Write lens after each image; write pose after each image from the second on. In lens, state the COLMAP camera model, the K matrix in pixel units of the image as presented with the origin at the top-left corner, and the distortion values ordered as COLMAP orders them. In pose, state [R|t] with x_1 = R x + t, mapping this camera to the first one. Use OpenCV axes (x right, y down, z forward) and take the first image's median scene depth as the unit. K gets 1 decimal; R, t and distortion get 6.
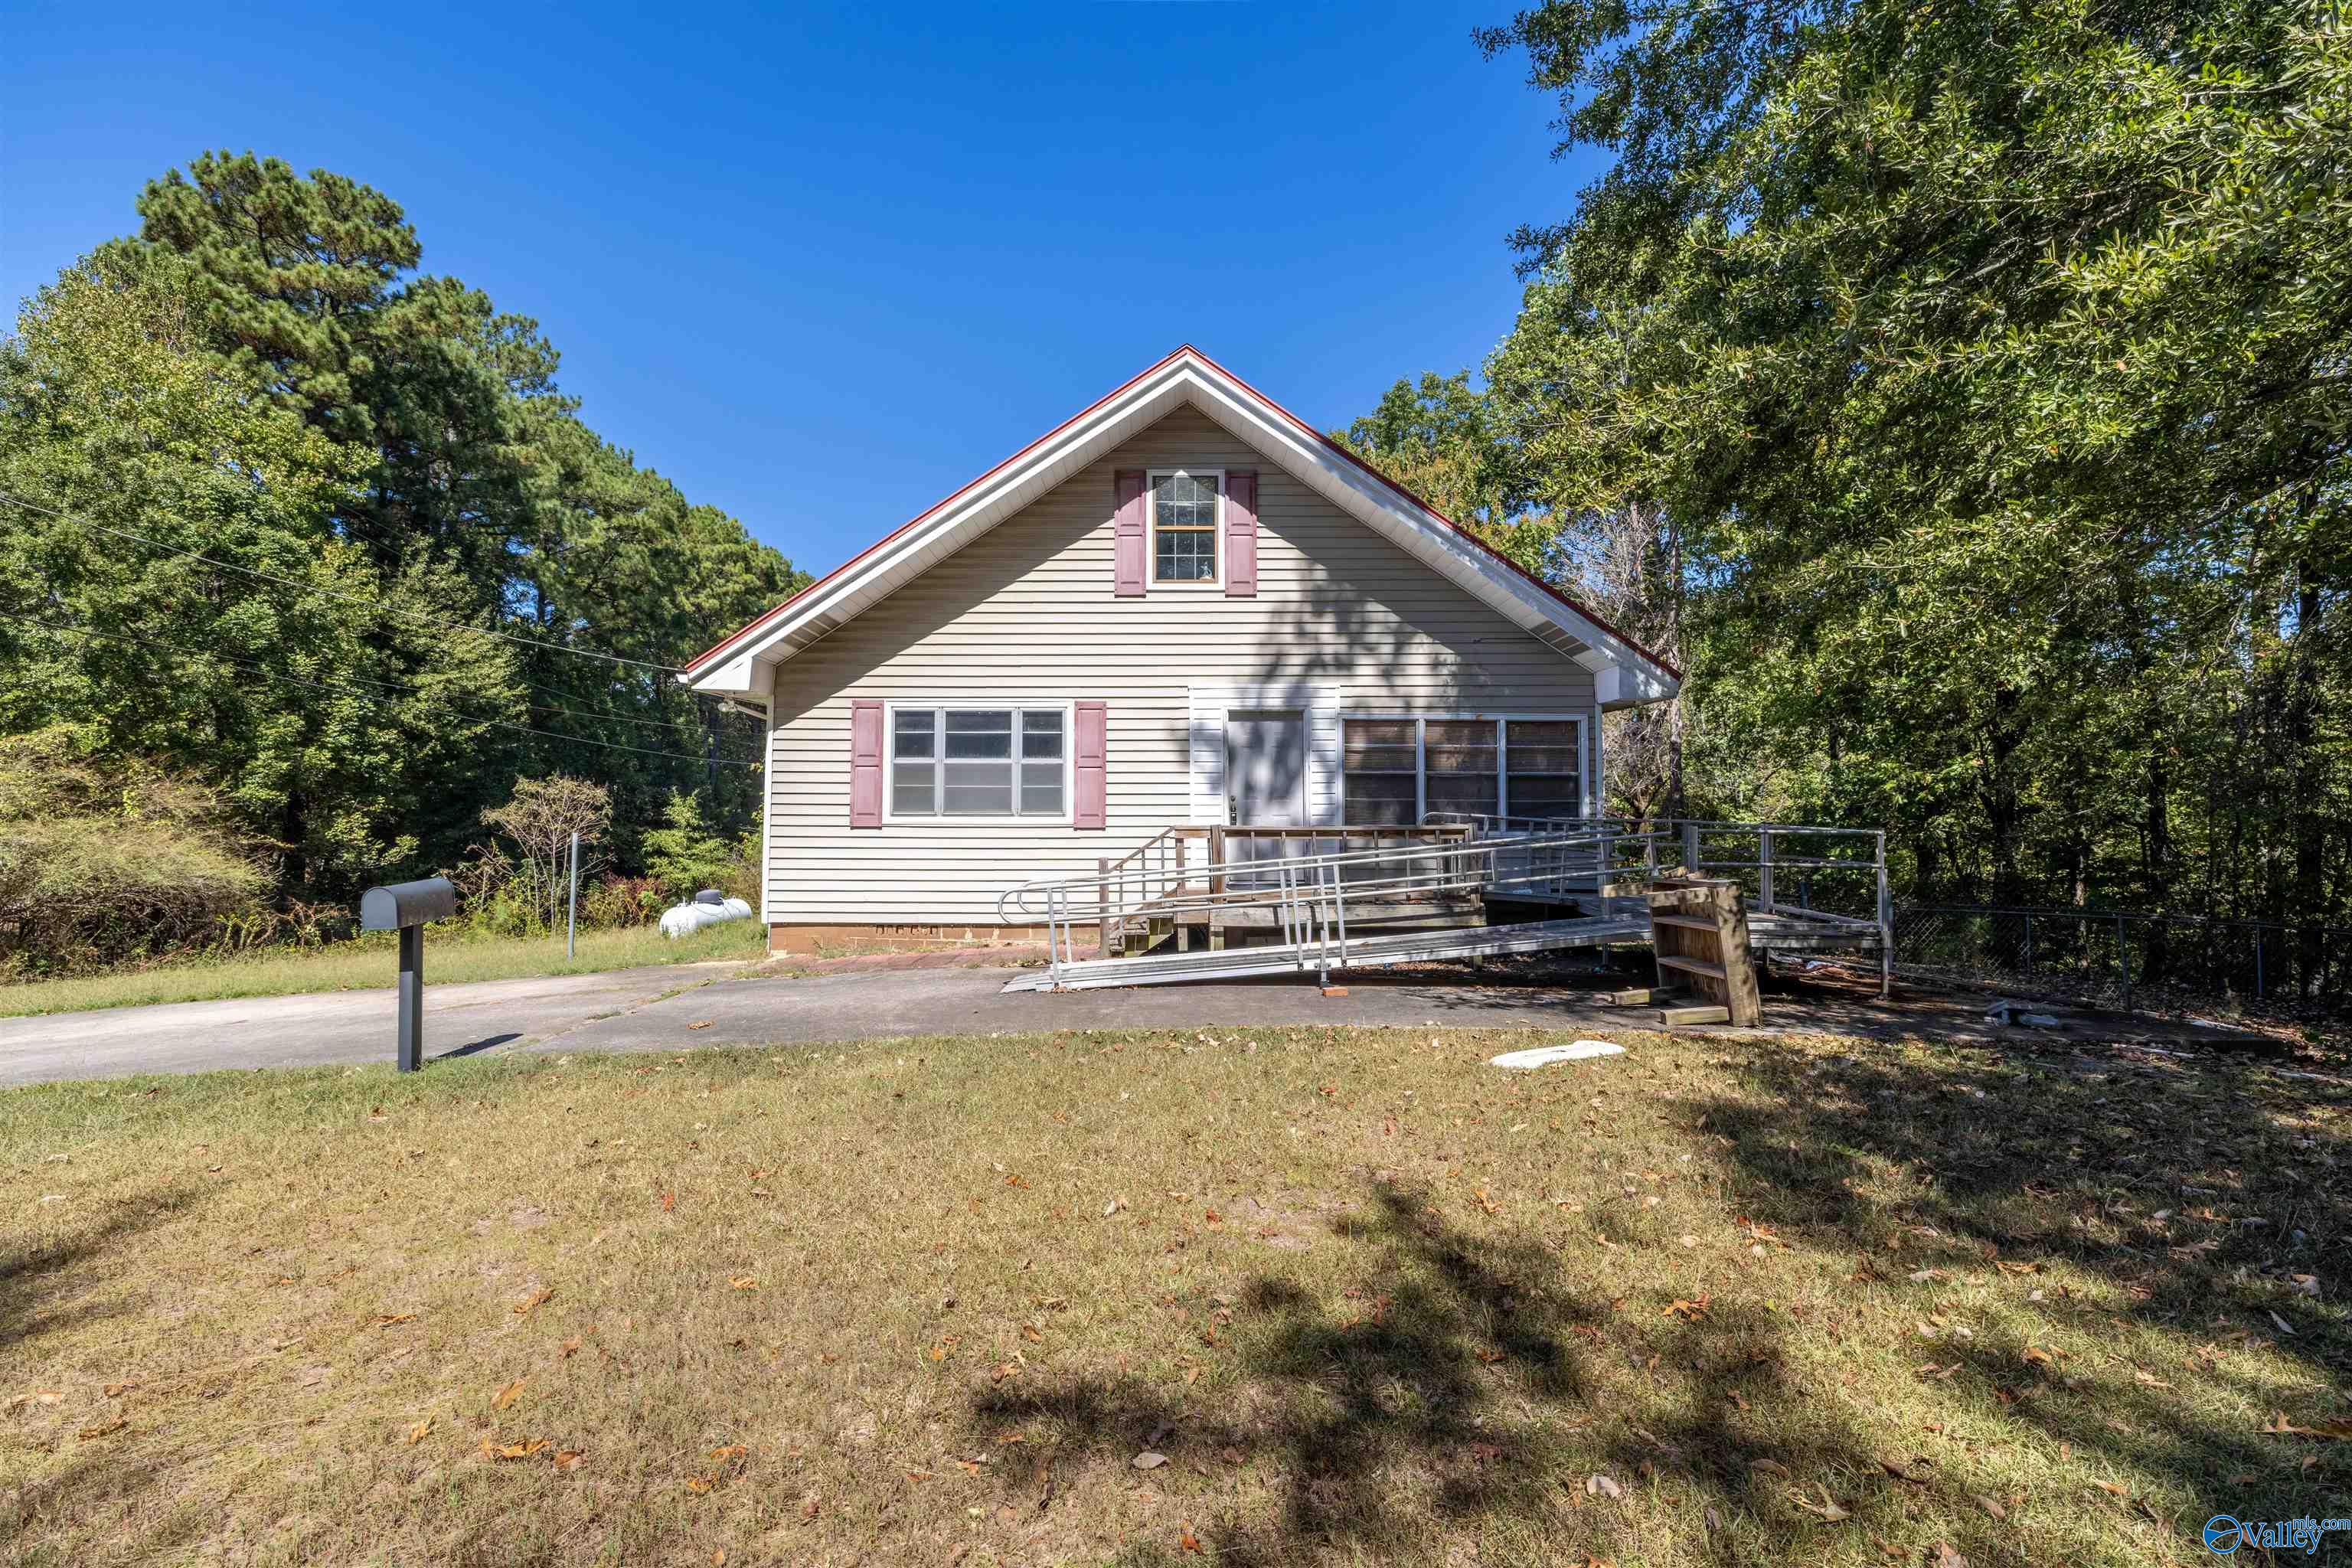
lens RADIAL K [[979.1, 0, 1174.0], [0, 979.1, 788.8], [0, 0, 1]] dist [0.000241, 0.000107]
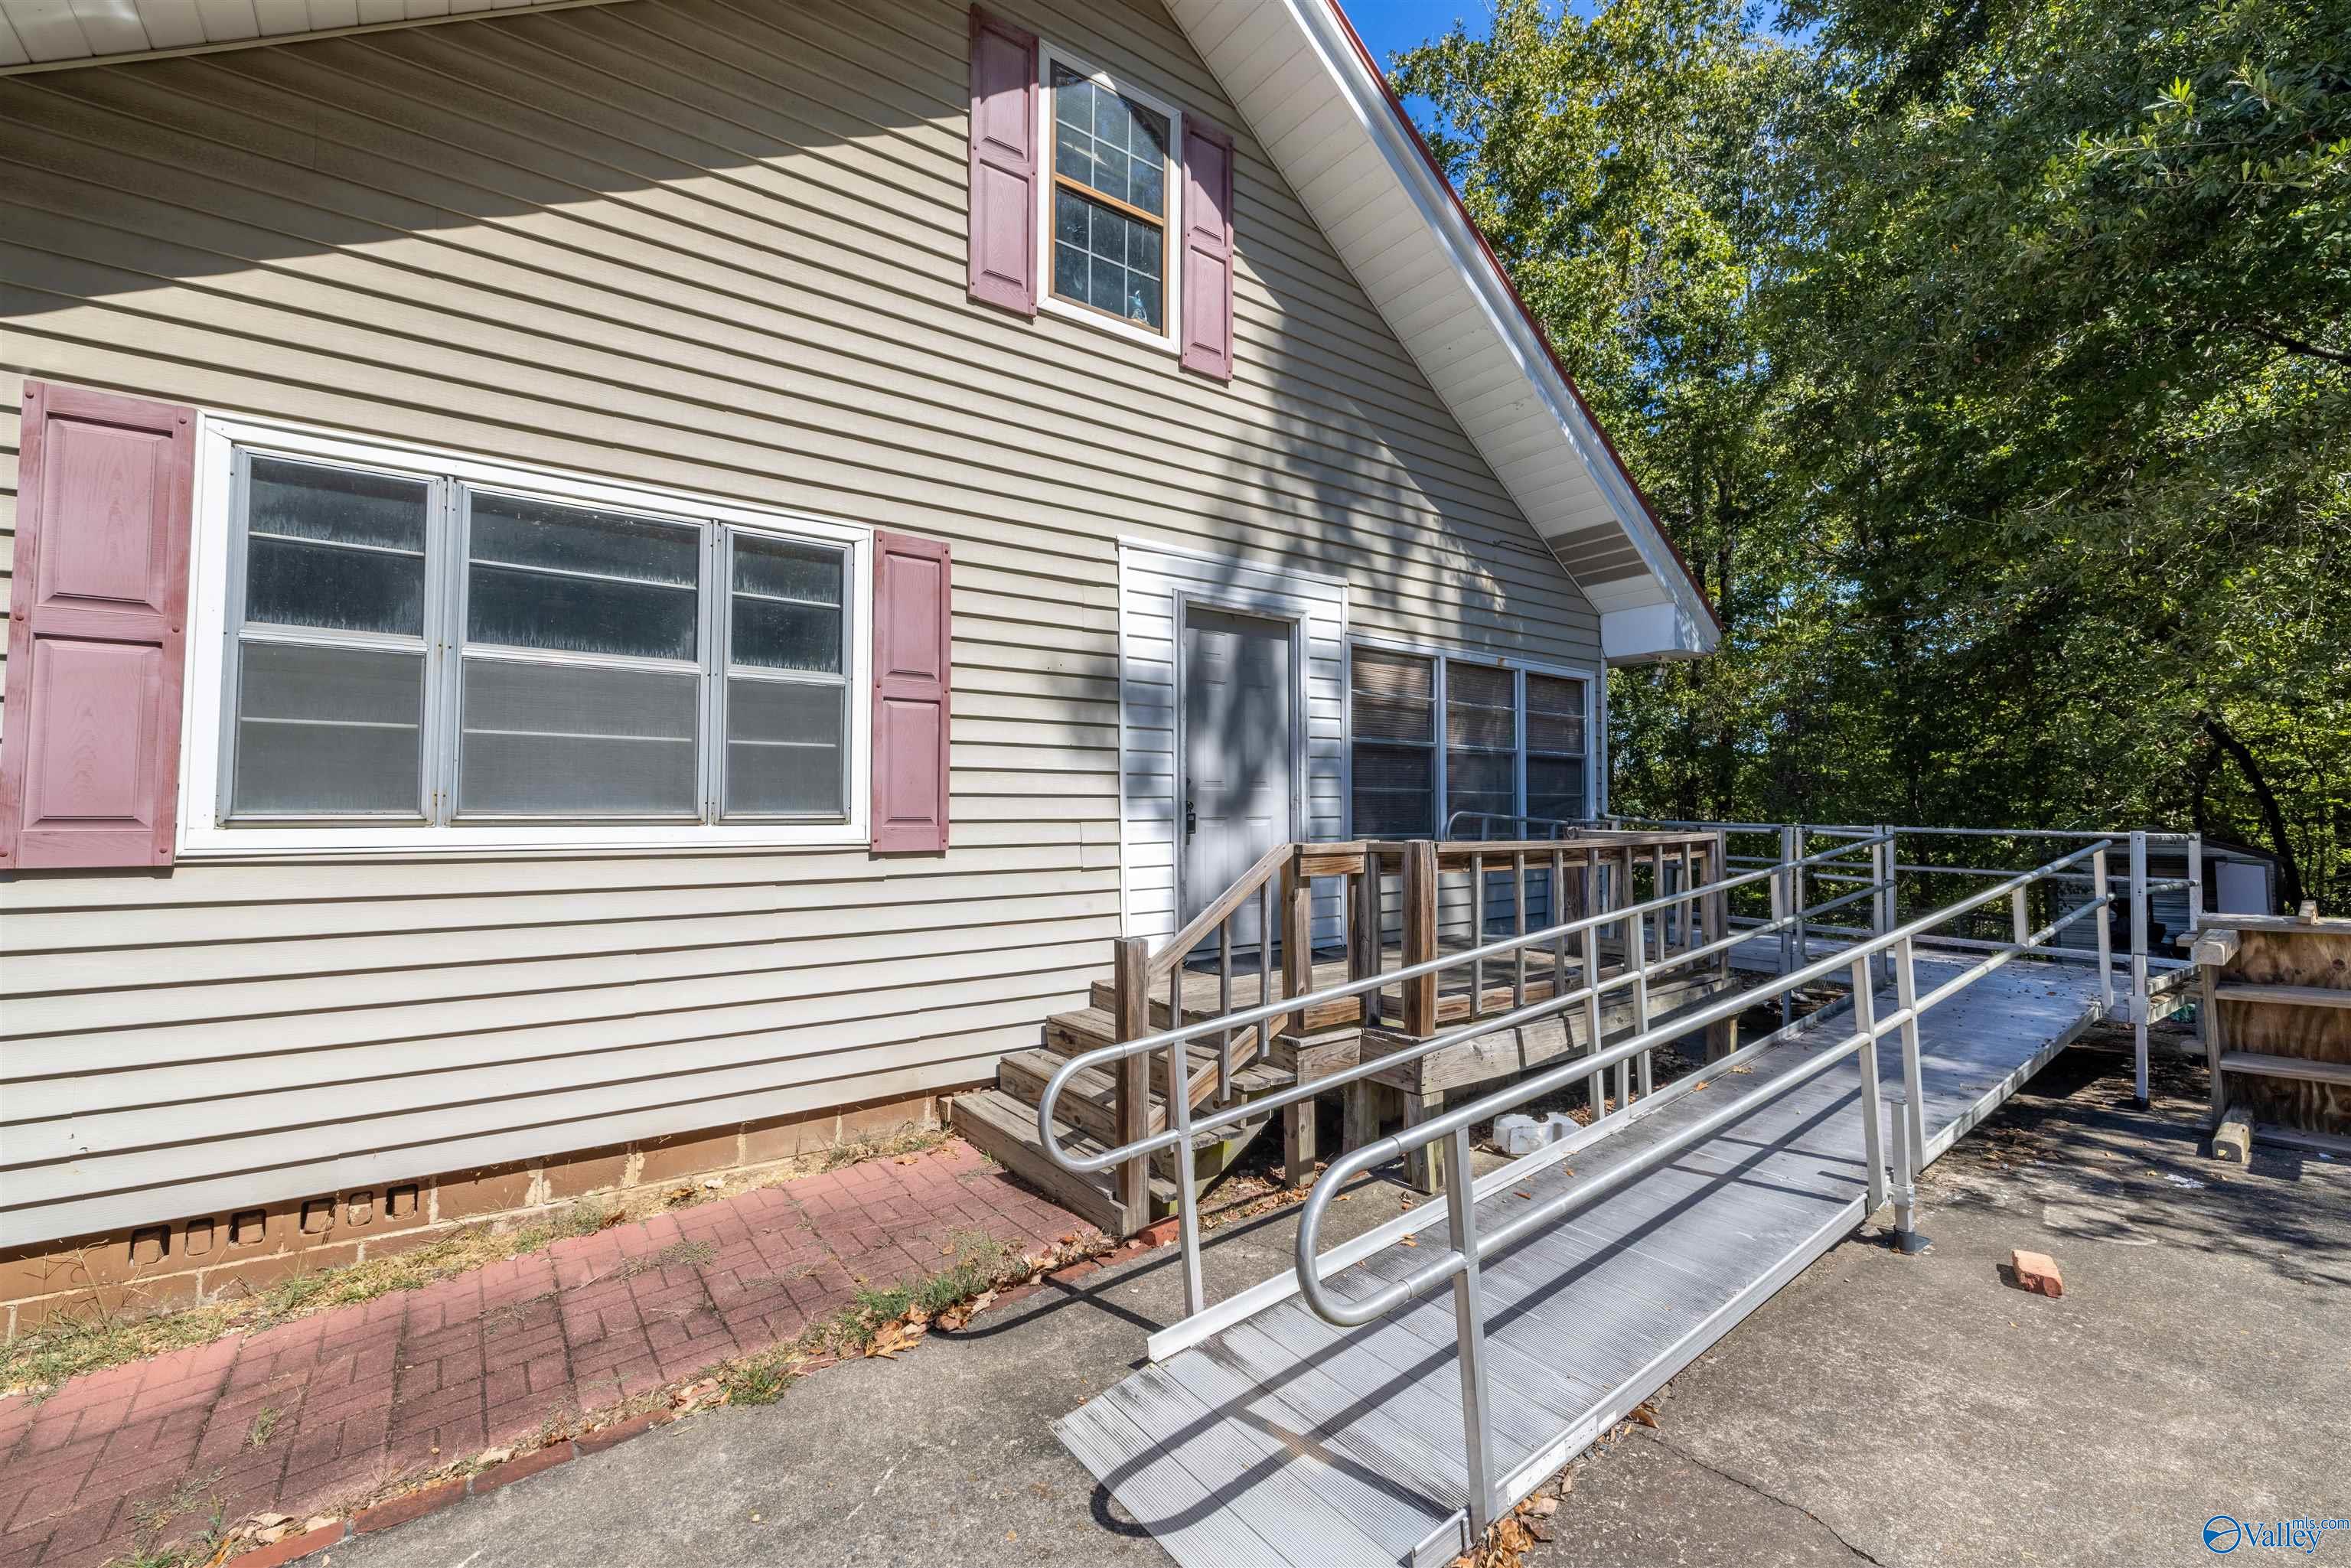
lens RADIAL K [[994.7, 0, 1181.9], [0, 994.7, 772.2], [0, 0, 1]] dist [0.003181, 0.000352]
pose [[0.799186, 0.023398, 0.600628, -0.235428], [-0.018047, 0.999726, -0.014932, 0.011154], [-0.600813, 0.001094, 0.799389, 0.593415]]
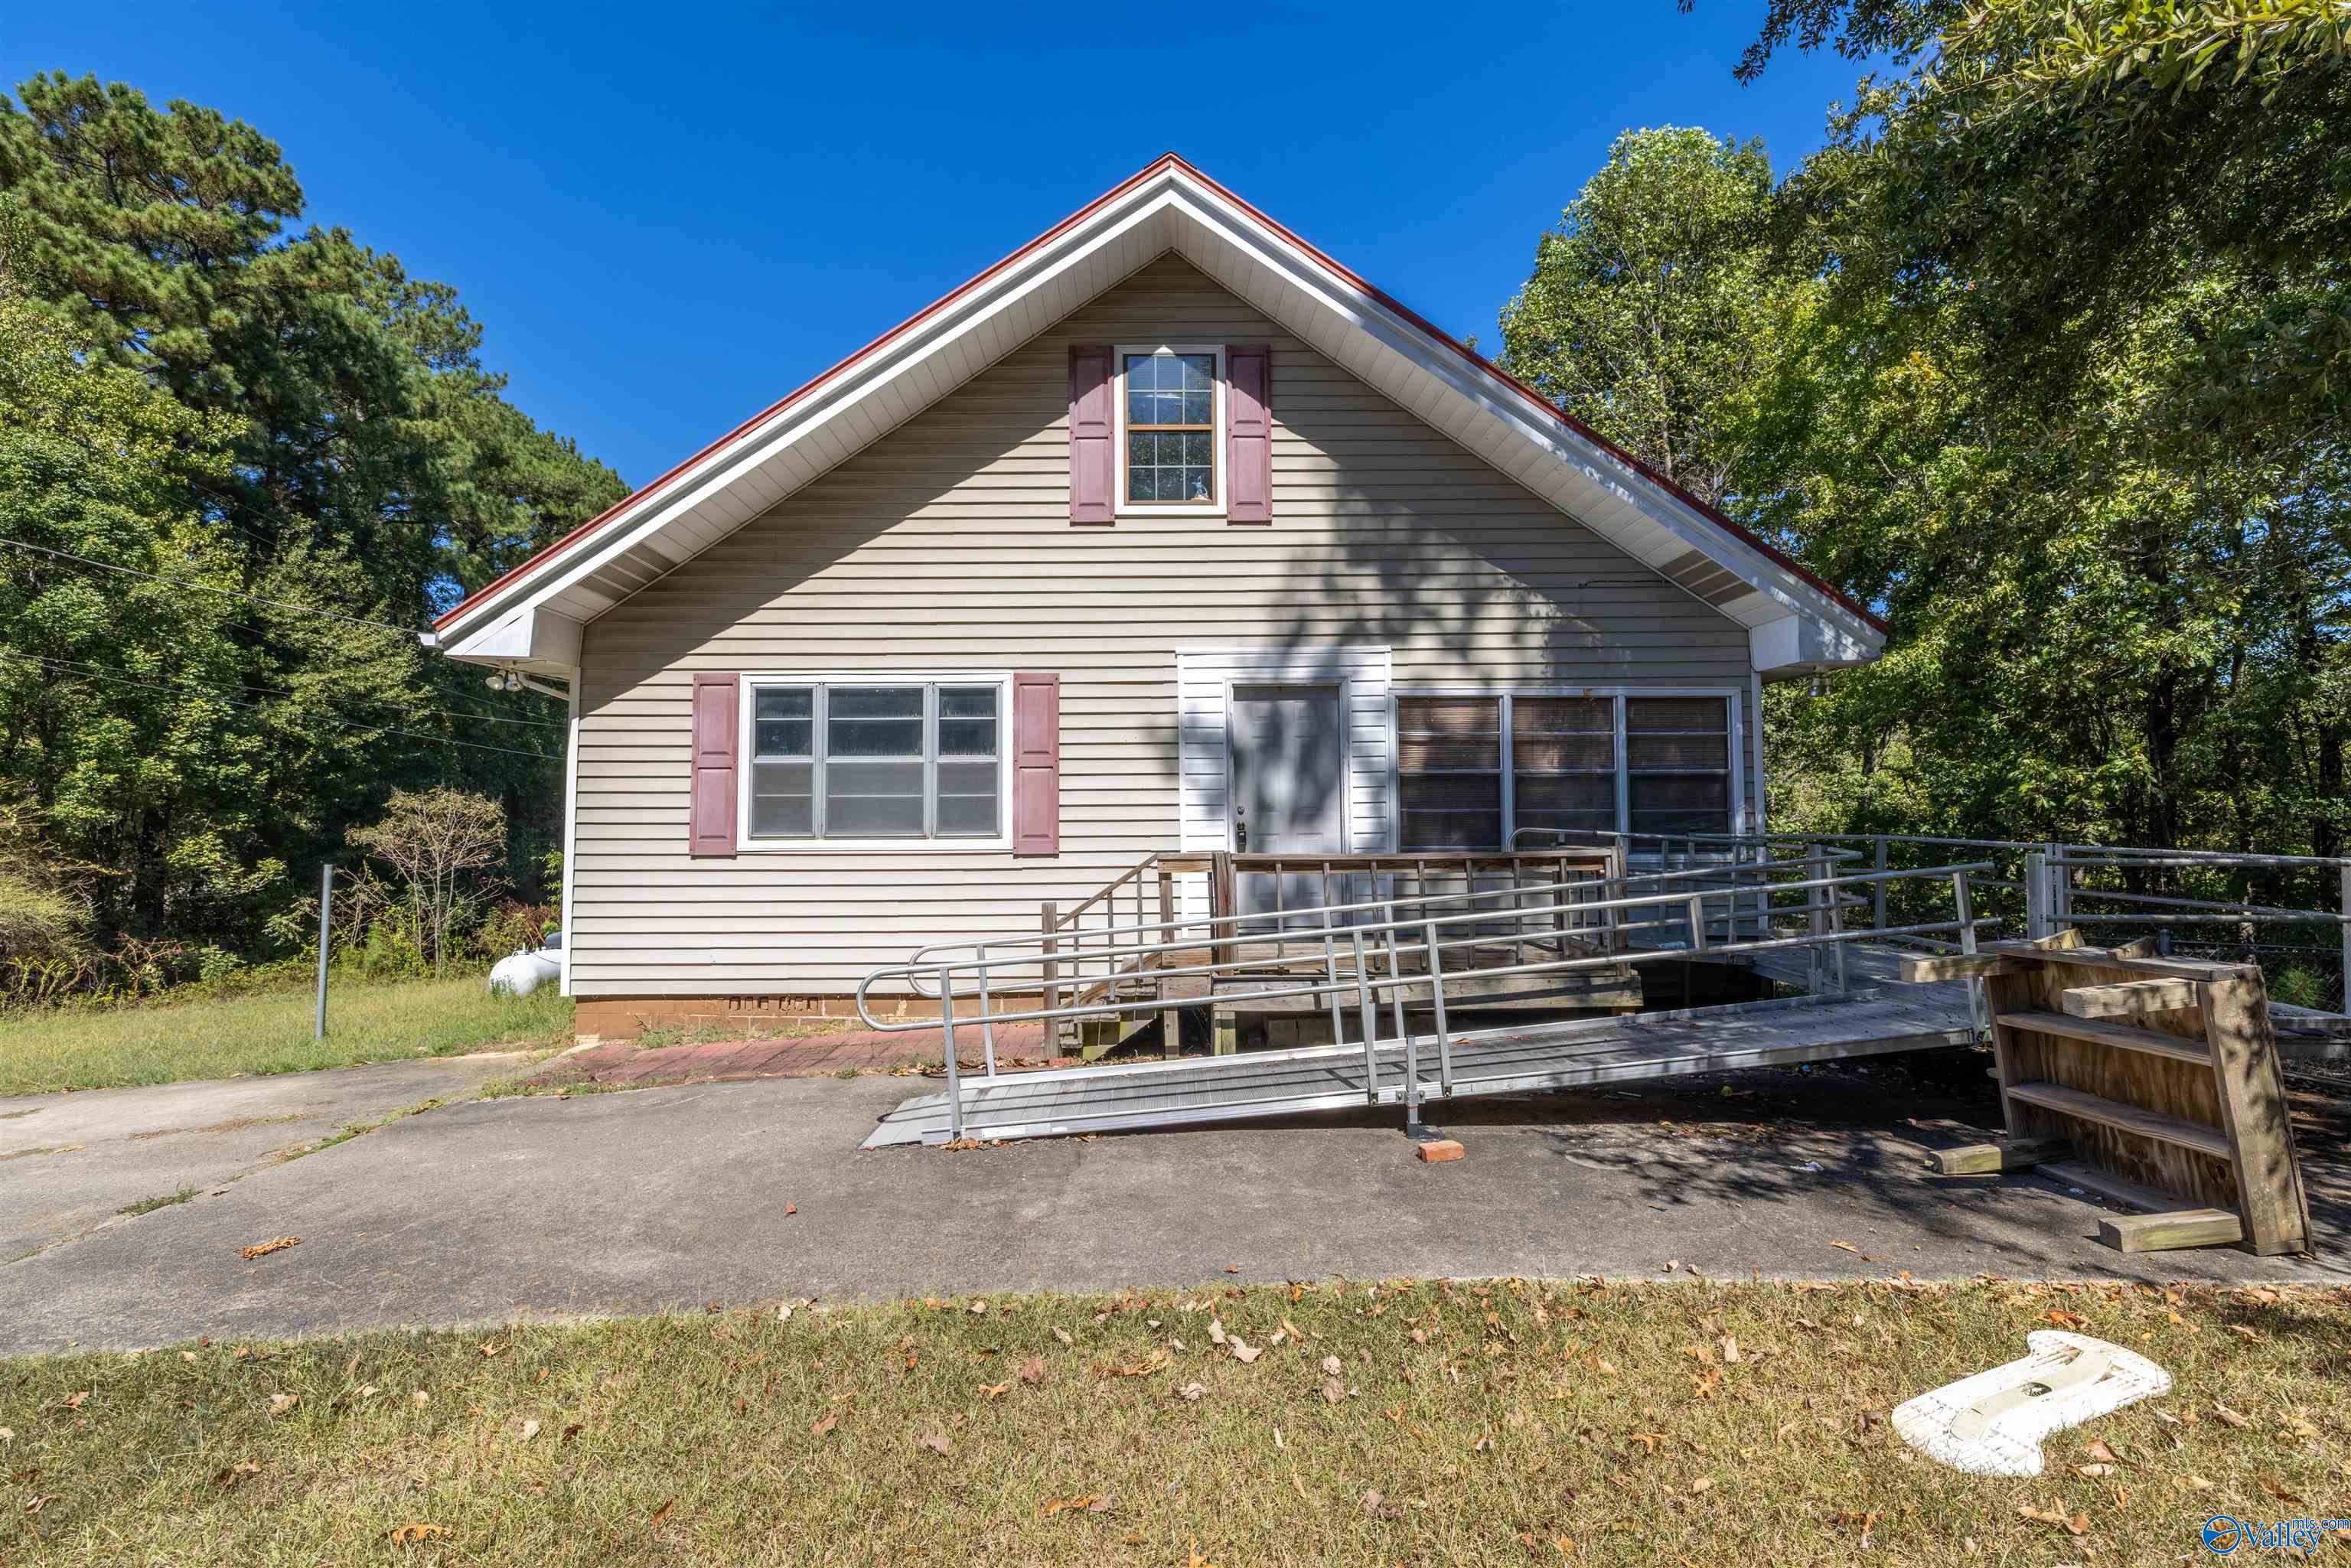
lens RADIAL K [[978.7, 0, 1173.5], [0, 978.7, 788.8], [0, 0, 1]] dist [0.000241, 0.000107]
pose [[0.999855, -0.007568, 0.015243, 0.001457], [0.007705, 0.999930, -0.008927, 0.000208], [-0.015175, 0.009043, 0.999844, 0.293532]]
